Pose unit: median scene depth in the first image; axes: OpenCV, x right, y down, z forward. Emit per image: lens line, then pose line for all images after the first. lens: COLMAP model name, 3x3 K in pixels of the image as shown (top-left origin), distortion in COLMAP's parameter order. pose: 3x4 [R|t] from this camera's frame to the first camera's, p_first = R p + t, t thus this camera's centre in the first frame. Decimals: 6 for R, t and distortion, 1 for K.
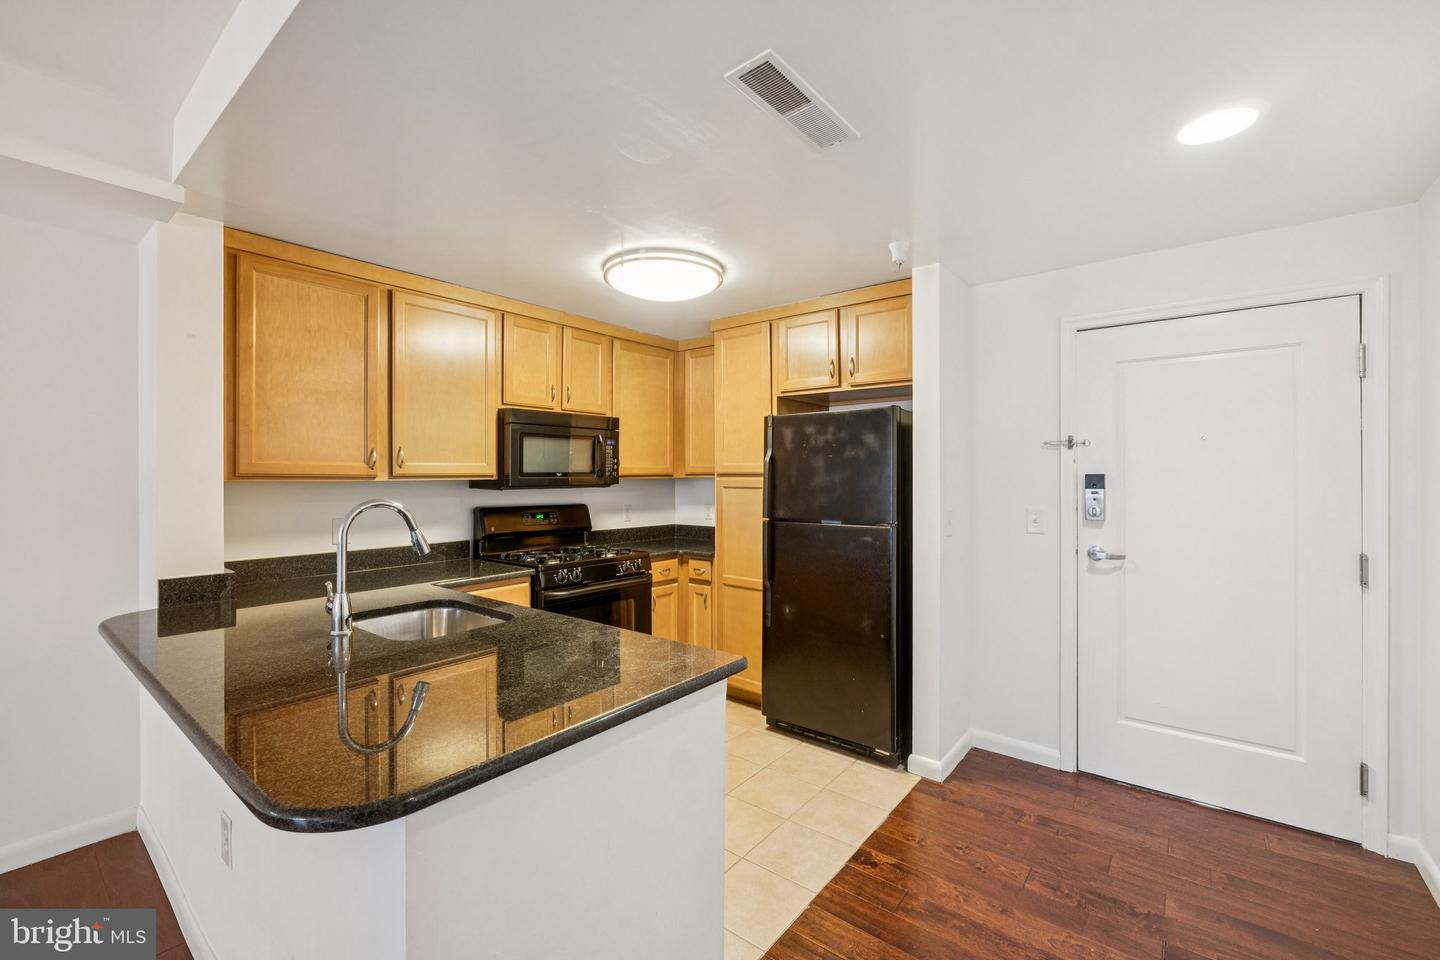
lens RADIAL K [[600.7, 0, 724.1], [0, 600.7, 476.3], [0, 0, 1]] dist [-0.001396, -0.000097]
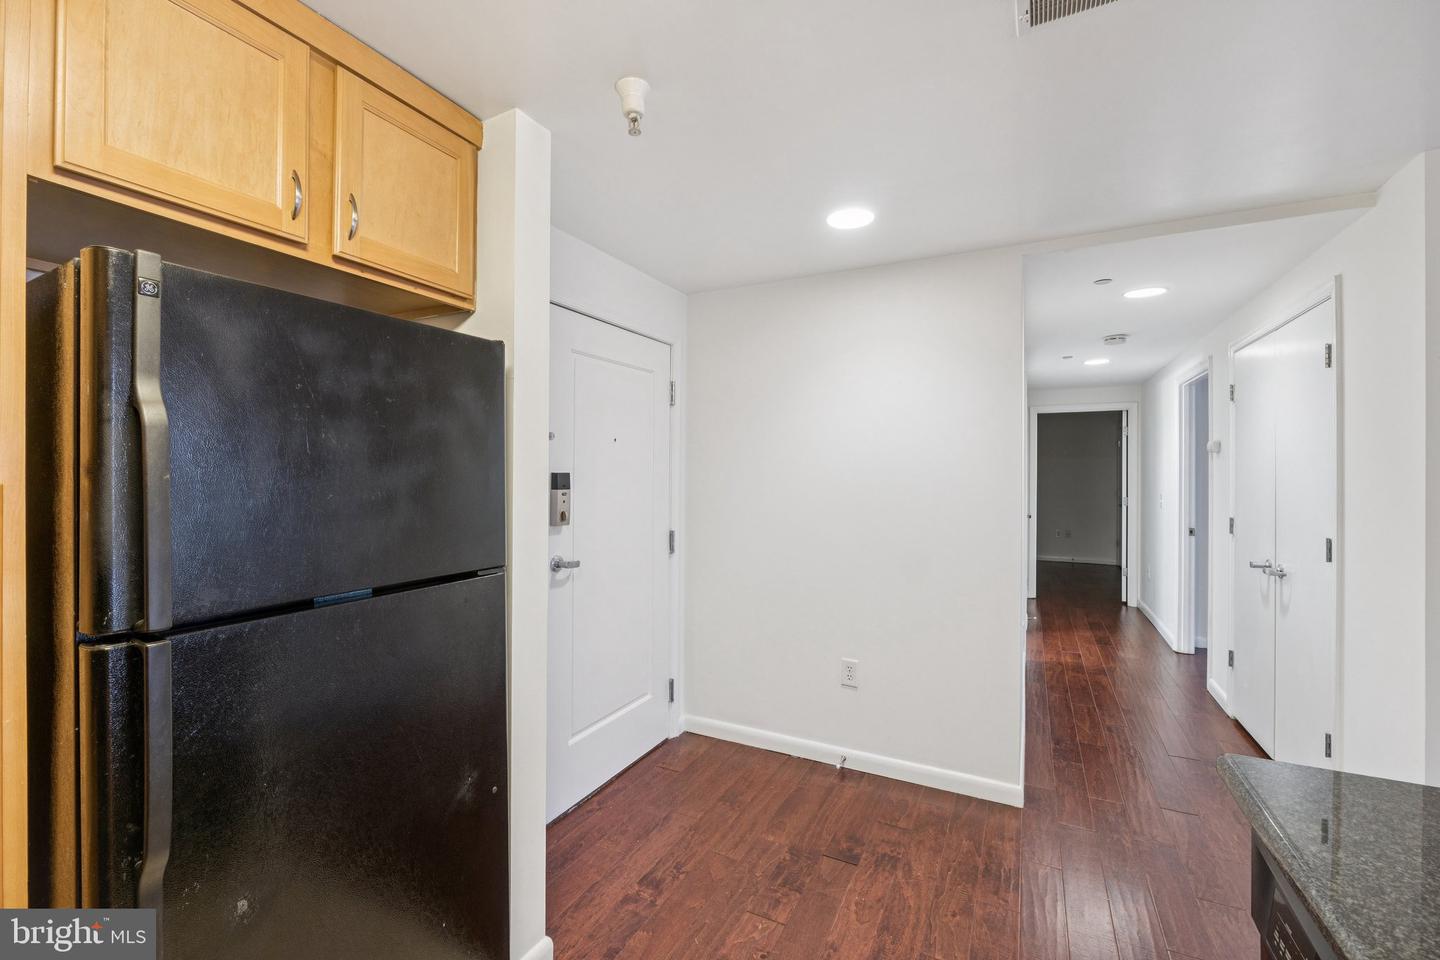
lens RADIAL K [[615.7, 0, 717.8], [0, 615.7, 472.2], [0, 0, 1]] dist [-0.001273, -0.000357]
pose [[-0.195681, -0.000435, 0.980667, -0.311631], [-0.003347, 0.999994, -0.000225, -0.003607], [-0.980662, -0.003327, -0.195682, 0.999021]]
